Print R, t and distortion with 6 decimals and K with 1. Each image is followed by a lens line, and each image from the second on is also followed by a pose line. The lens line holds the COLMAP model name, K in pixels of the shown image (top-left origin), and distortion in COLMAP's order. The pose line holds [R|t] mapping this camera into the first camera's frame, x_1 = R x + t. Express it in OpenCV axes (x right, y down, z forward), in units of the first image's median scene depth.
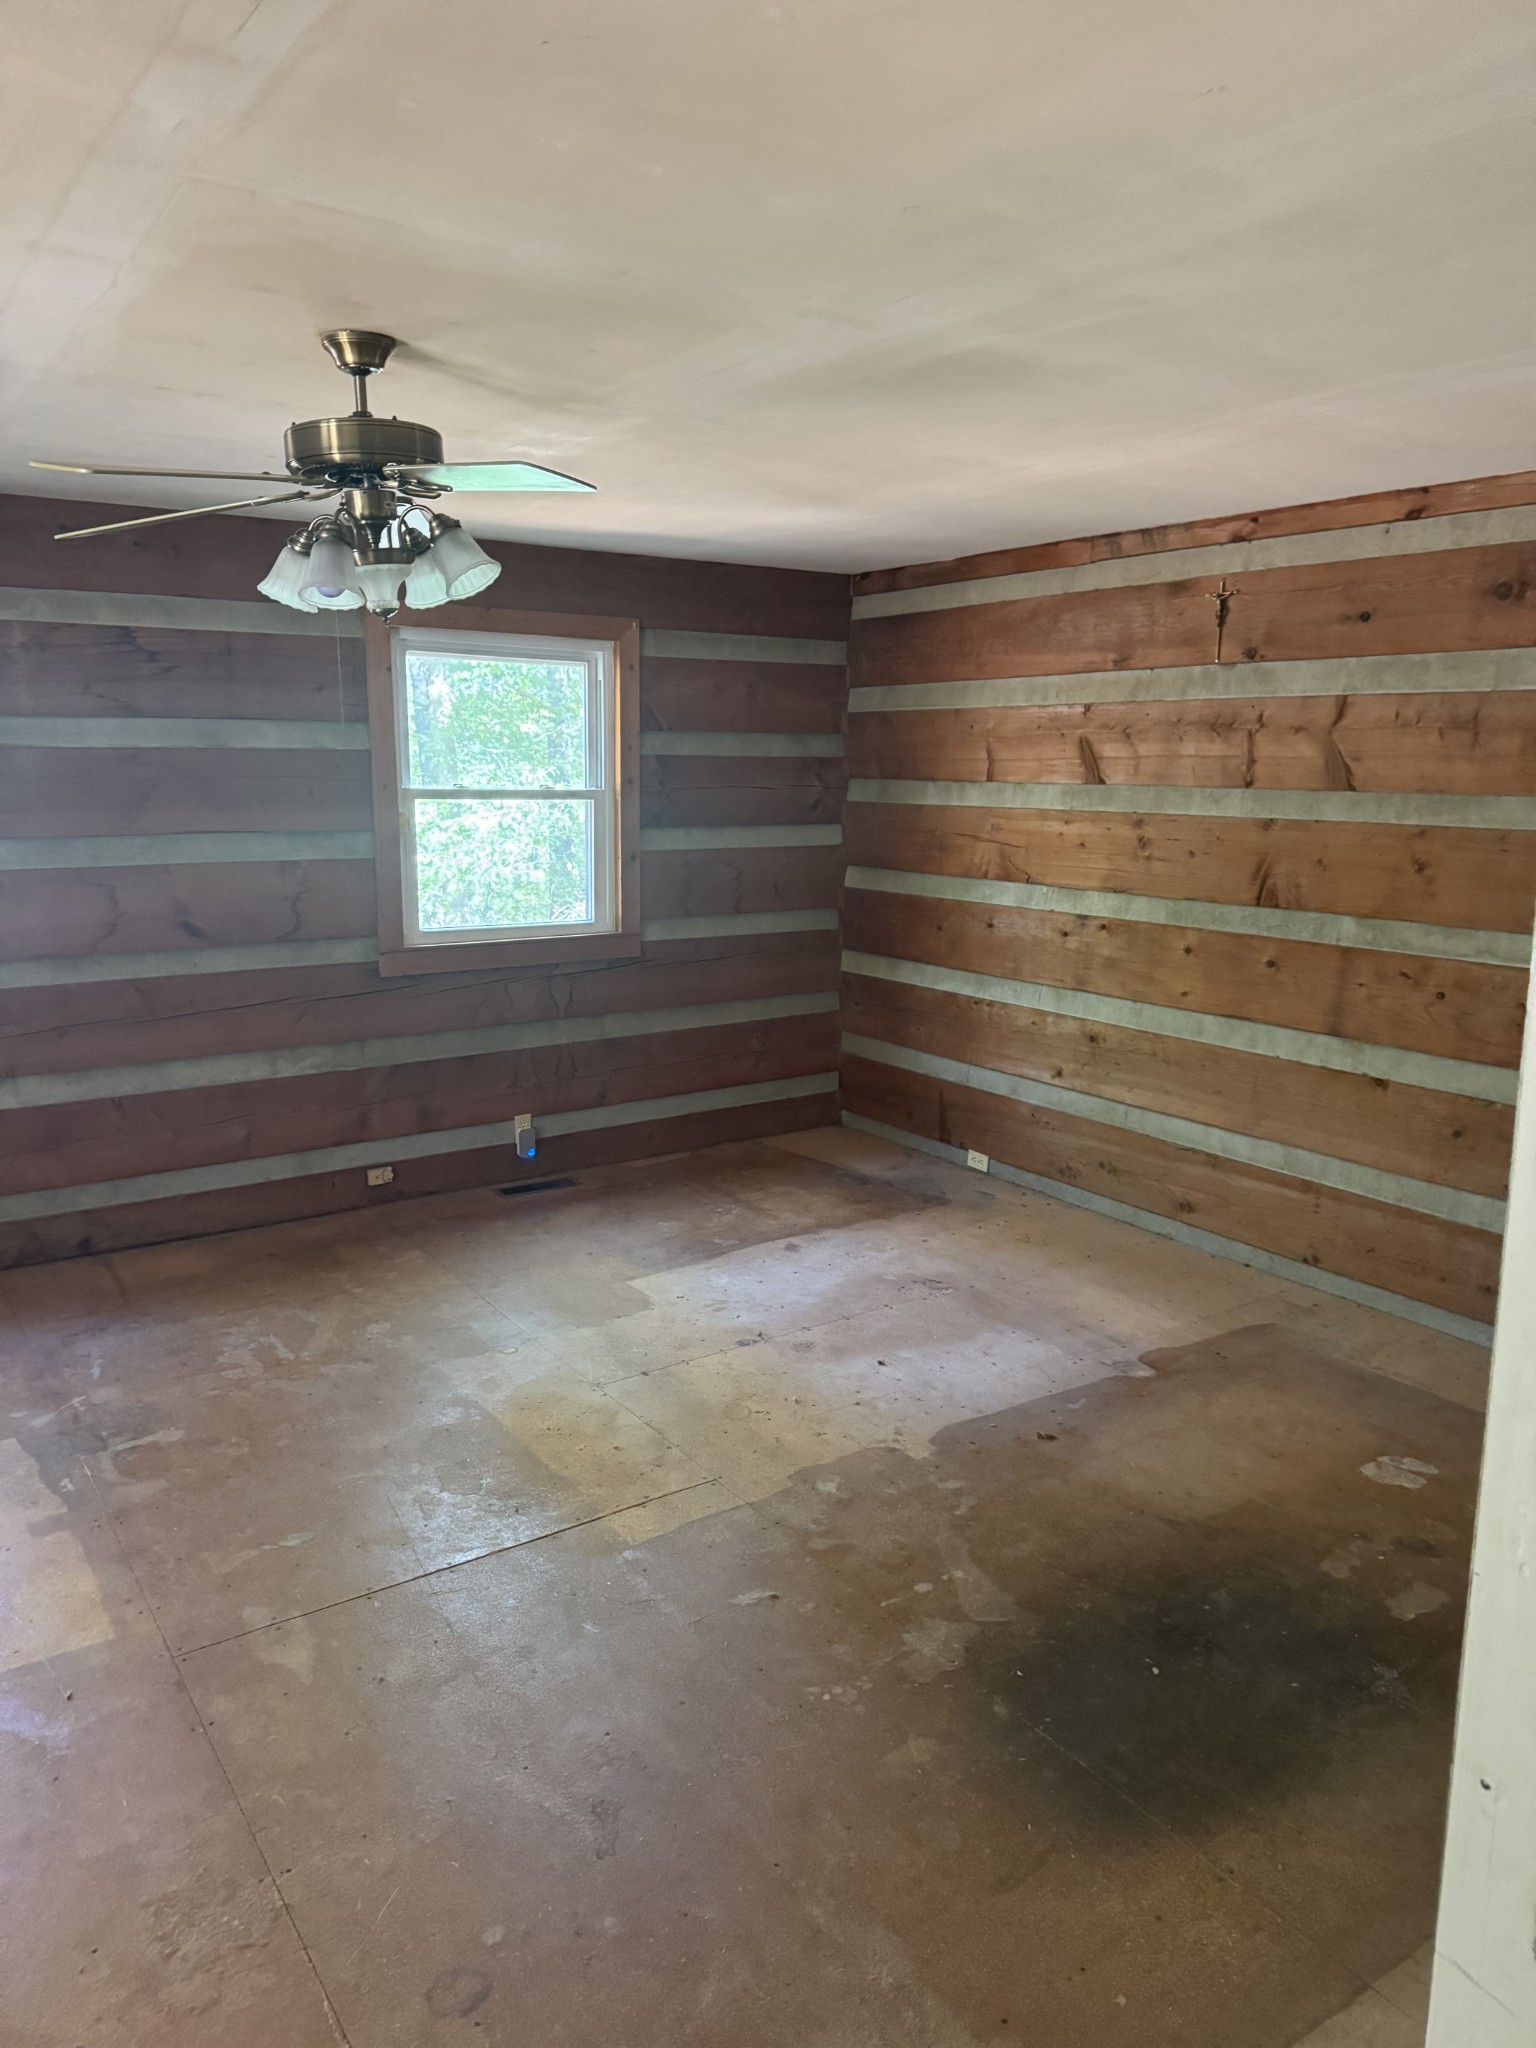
lens RADIAL K [[1453.4, 0, 755.2], [0, 1453.4, 1029.8], [0, 0, 1]] dist [0.029423, -0.022305]
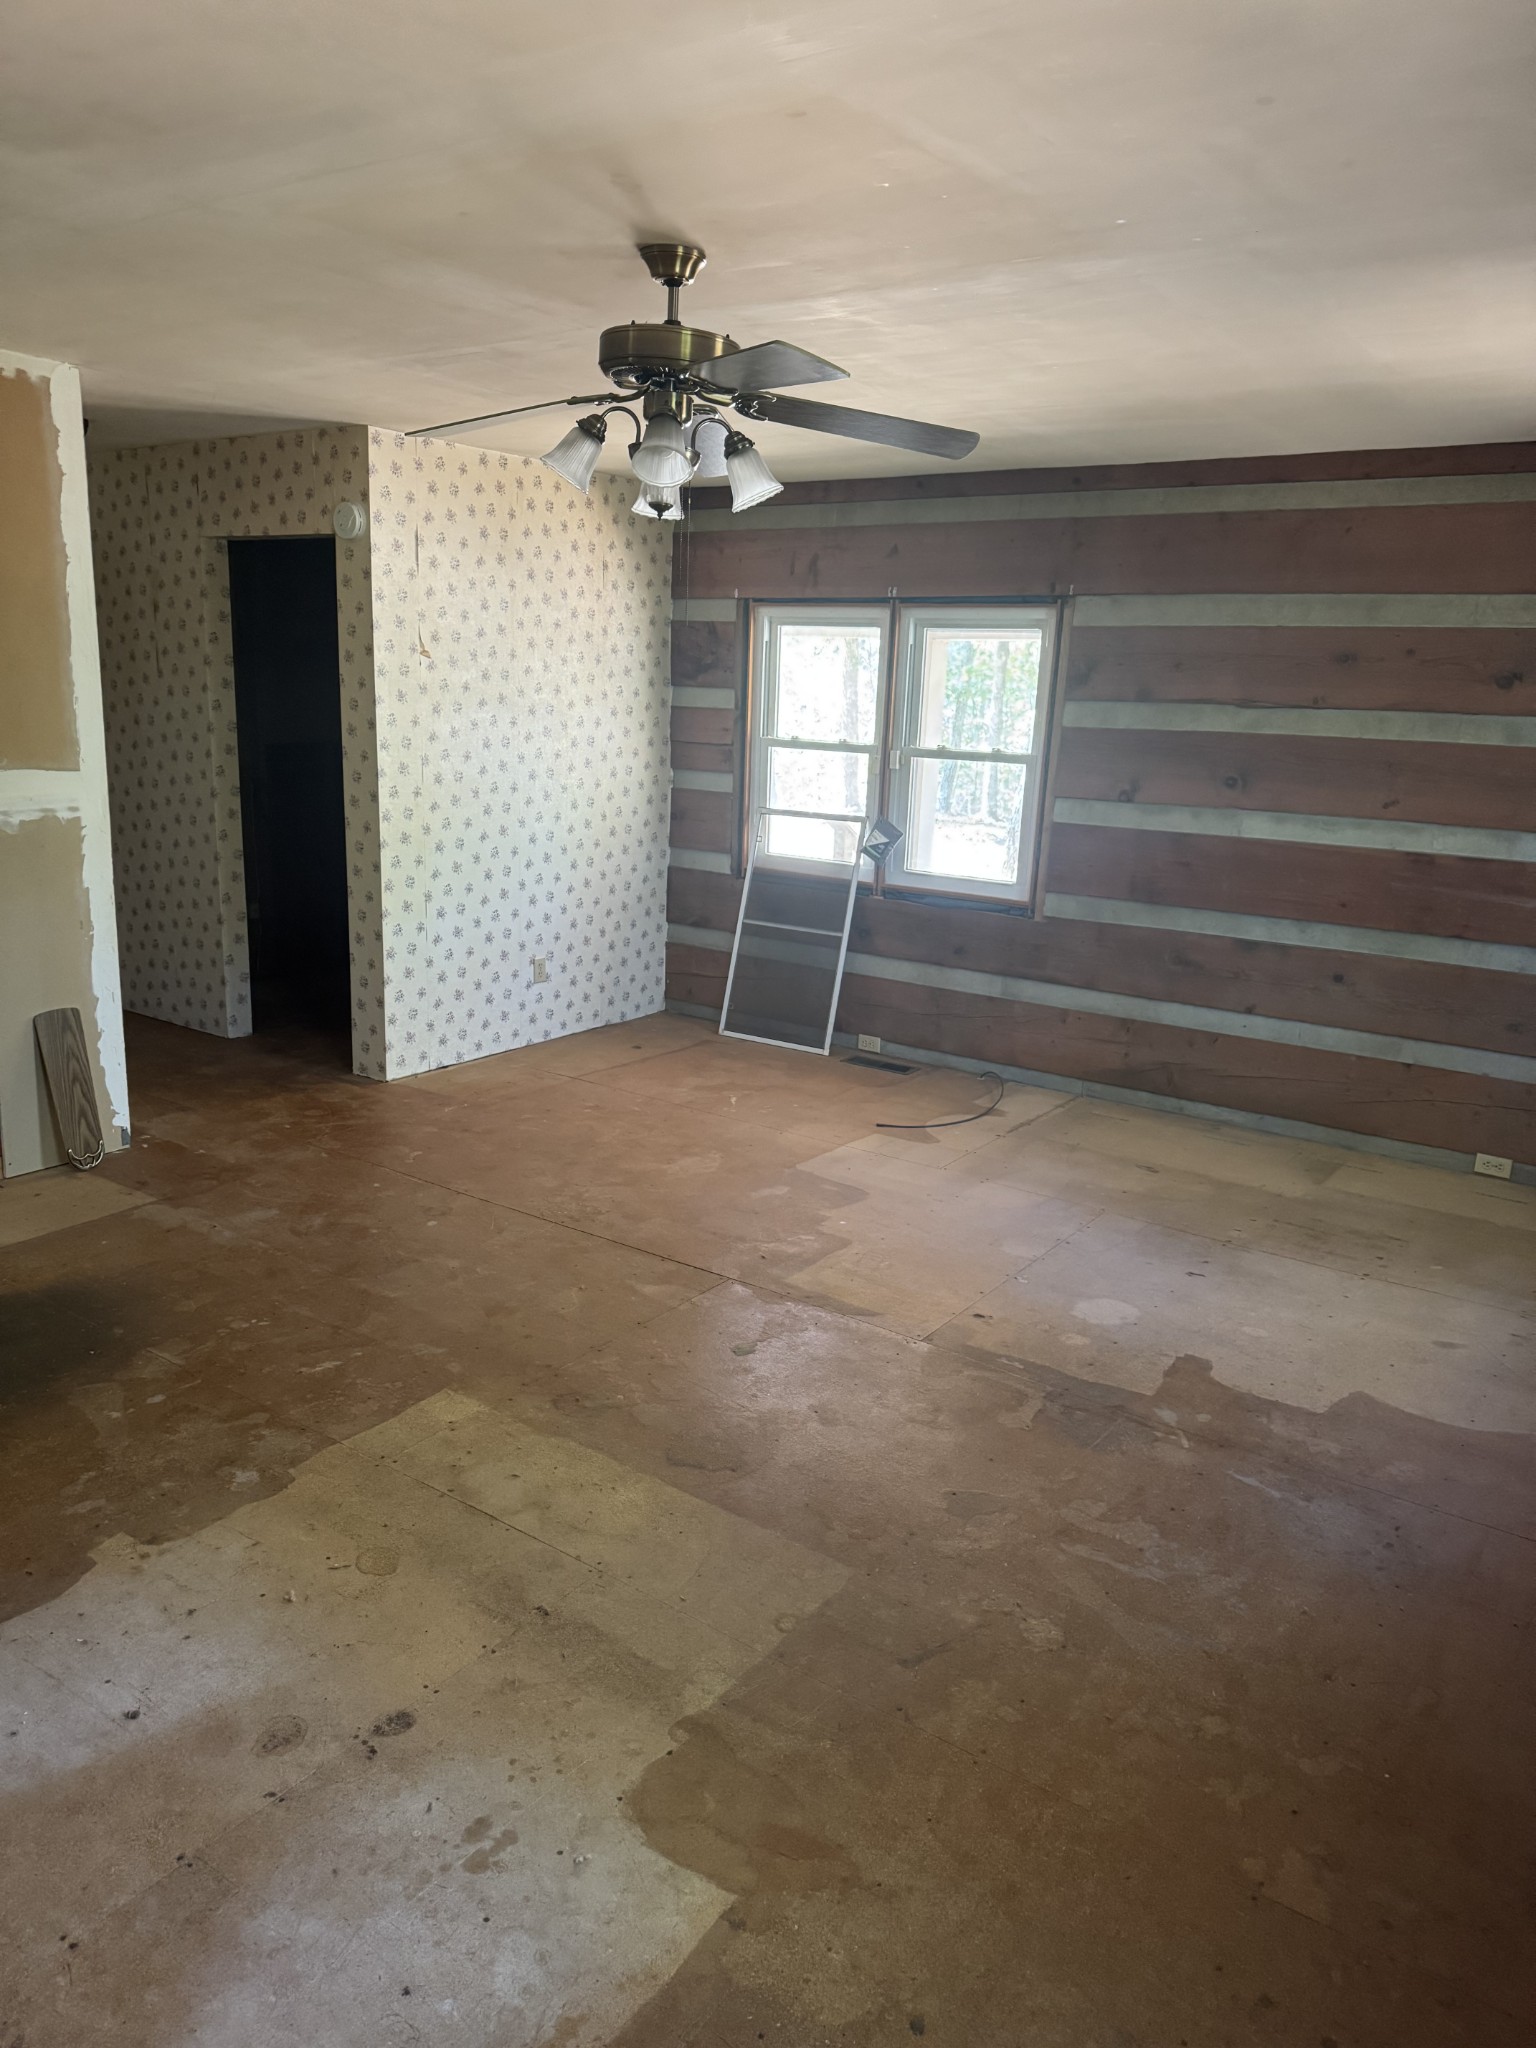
lens RADIAL K [[1453.4, 0, 755.2], [0, 1453.4, 1029.8], [0, 0, 1]] dist [0.029423, -0.022305]
pose [[-0.936218, 0.042028, -0.348898, 0.055256], [-0.104845, 0.914203, 0.391459, -0.287085], [0.335415, 0.403071, -0.851487, 1.652330]]
